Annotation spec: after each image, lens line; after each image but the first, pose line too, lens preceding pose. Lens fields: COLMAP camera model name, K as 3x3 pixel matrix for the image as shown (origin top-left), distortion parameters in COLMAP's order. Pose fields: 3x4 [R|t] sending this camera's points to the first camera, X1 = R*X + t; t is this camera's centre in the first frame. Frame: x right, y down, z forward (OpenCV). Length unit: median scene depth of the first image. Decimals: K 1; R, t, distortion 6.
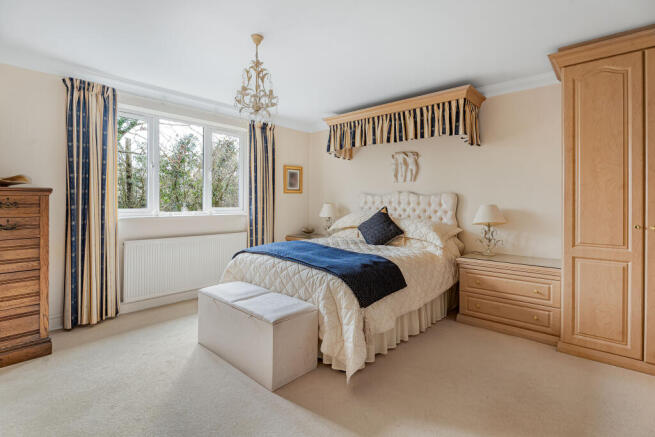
lens RADIAL K [[319.1, 0, 329.3], [0, 319.1, 205.5], [0, 0, 1]] dist [-0.002186, -0.000514]
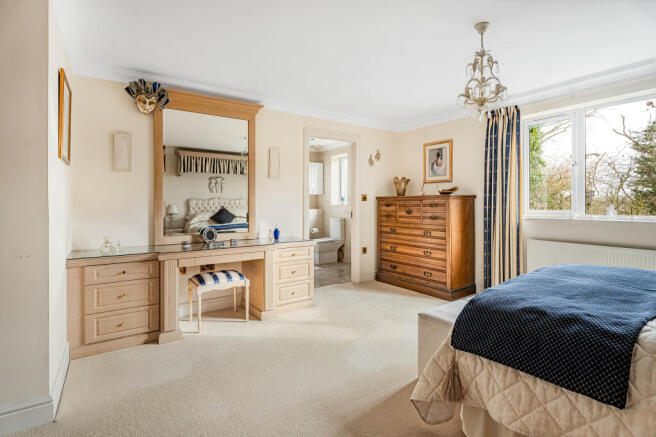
lens RADIAL K [[319.6, 0, 329.8], [0, 319.6, 205.5], [0, 0, 1]] dist [-0.002186, -0.000514]
pose [[-0.231184, 0.003619, -0.972903, 0.781673], [-0.011545, 0.999912, 0.006463, -0.004203], [0.972842, 0.012726, -0.231122, 0.786840]]
